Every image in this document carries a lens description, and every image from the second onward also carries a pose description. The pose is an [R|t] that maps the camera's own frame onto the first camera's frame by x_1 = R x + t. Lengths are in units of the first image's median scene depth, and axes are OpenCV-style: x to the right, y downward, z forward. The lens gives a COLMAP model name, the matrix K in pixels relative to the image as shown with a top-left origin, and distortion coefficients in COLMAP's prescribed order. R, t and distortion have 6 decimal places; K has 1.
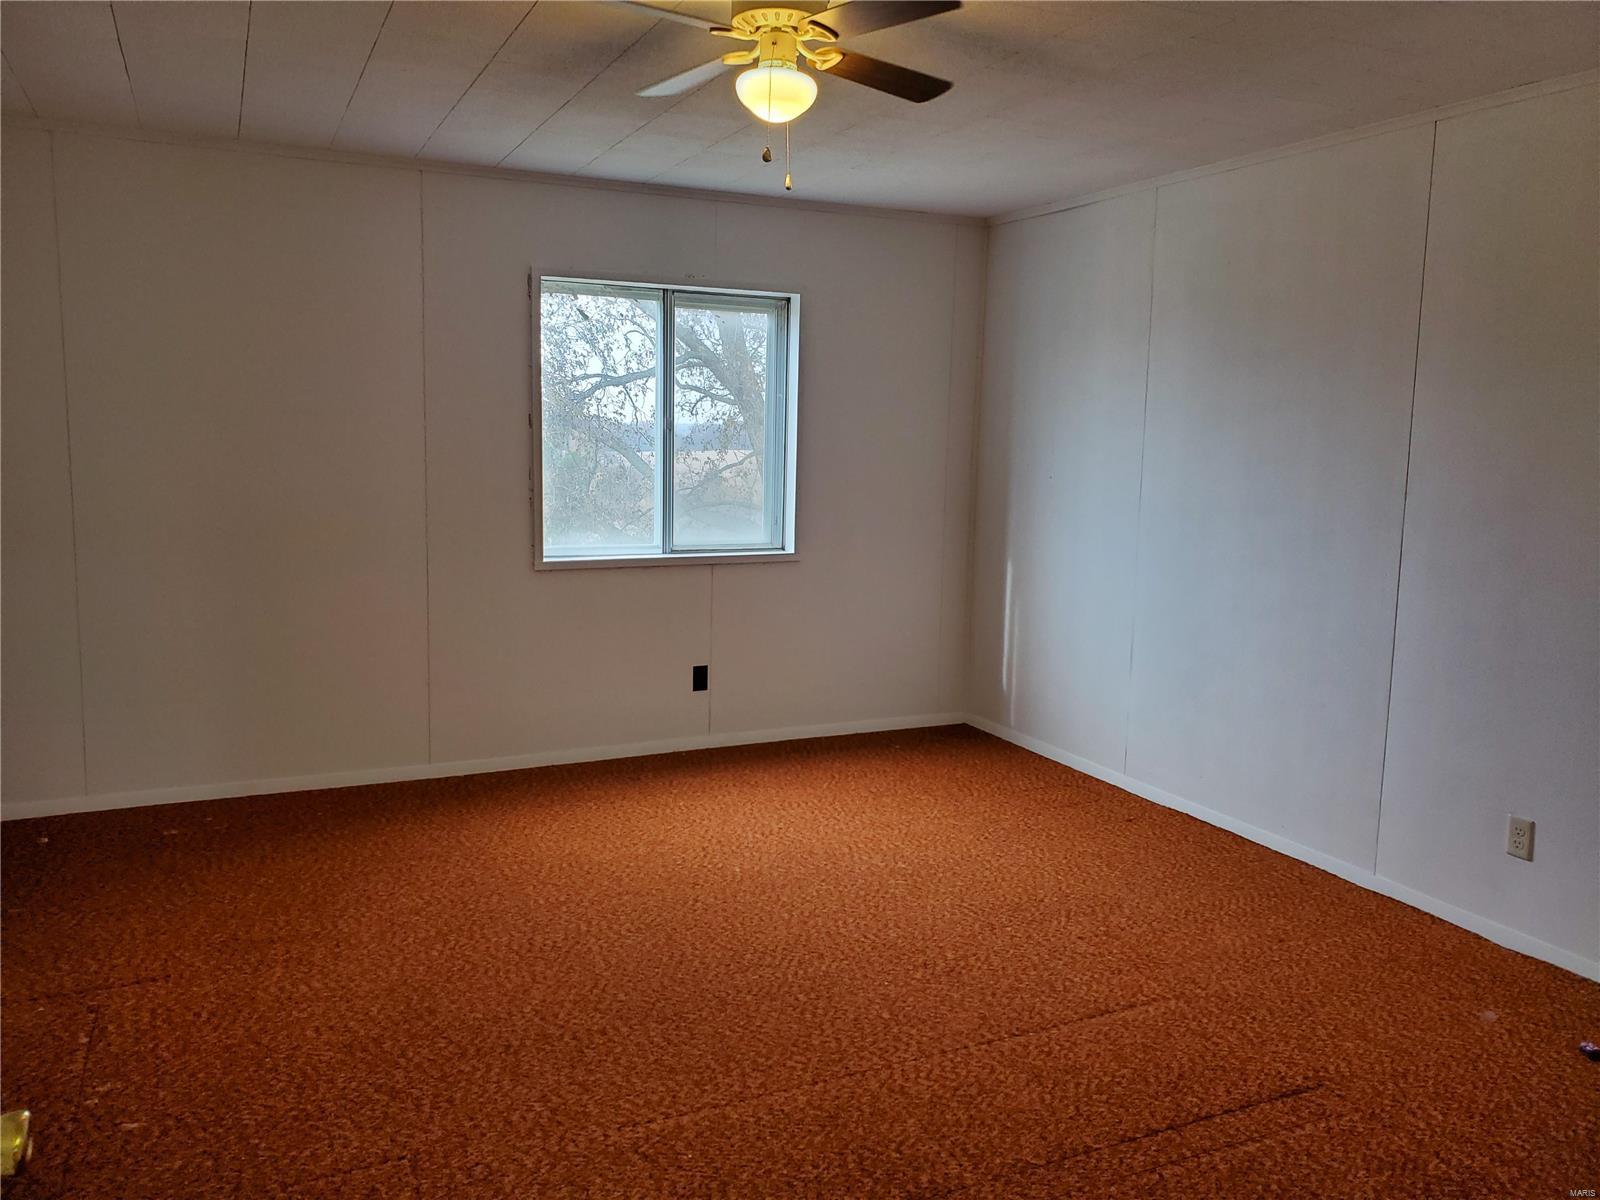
lens RADIAL K [[1212.4, 0, 798.0], [0, 1212.4, 602.0], [0, 0, 1]] dist [0.043583, -0.086674]
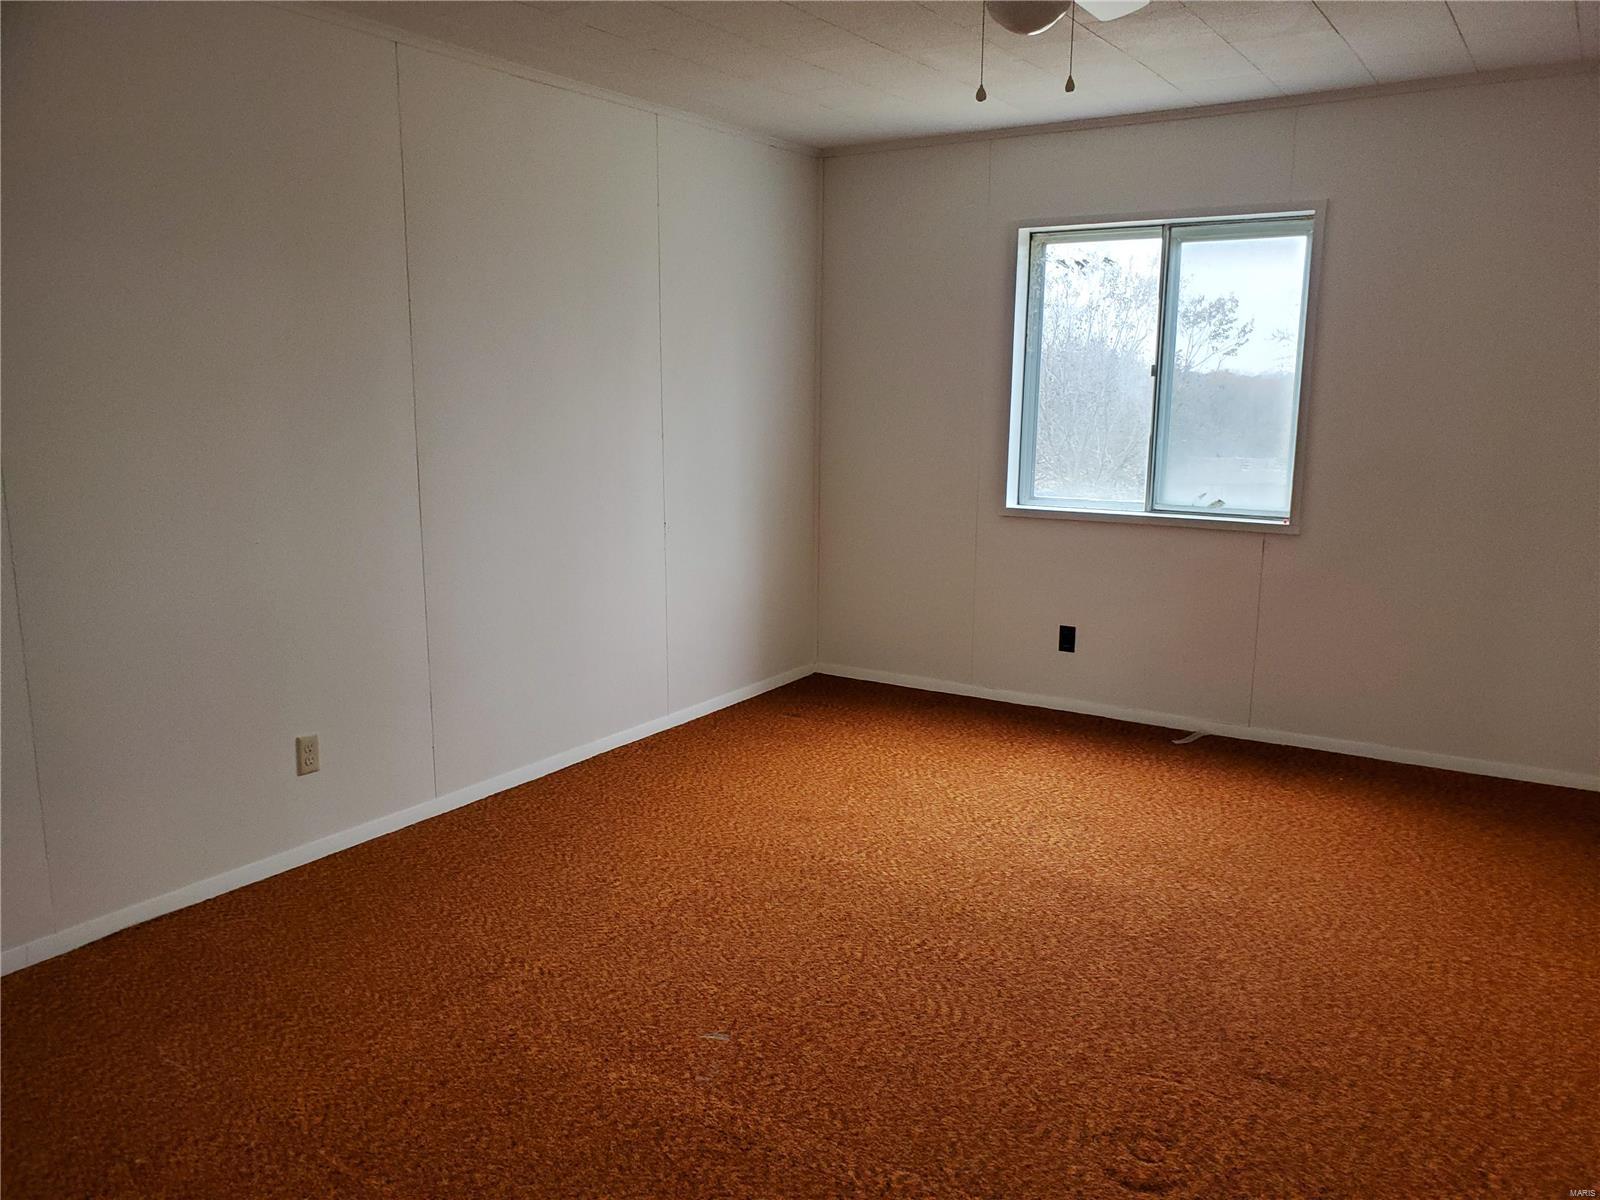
lens RADIAL K [[1212.4, 0, 798.0], [0, 1212.4, 602.0], [0, 0, 1]] dist [0.043583, -0.086674]
pose [[0.520562, 0.138565, -0.842505, 0.564361], [-0.117027, 0.989010, 0.090352, -0.025271], [0.845766, 0.051562, 0.531057, 0.290132]]
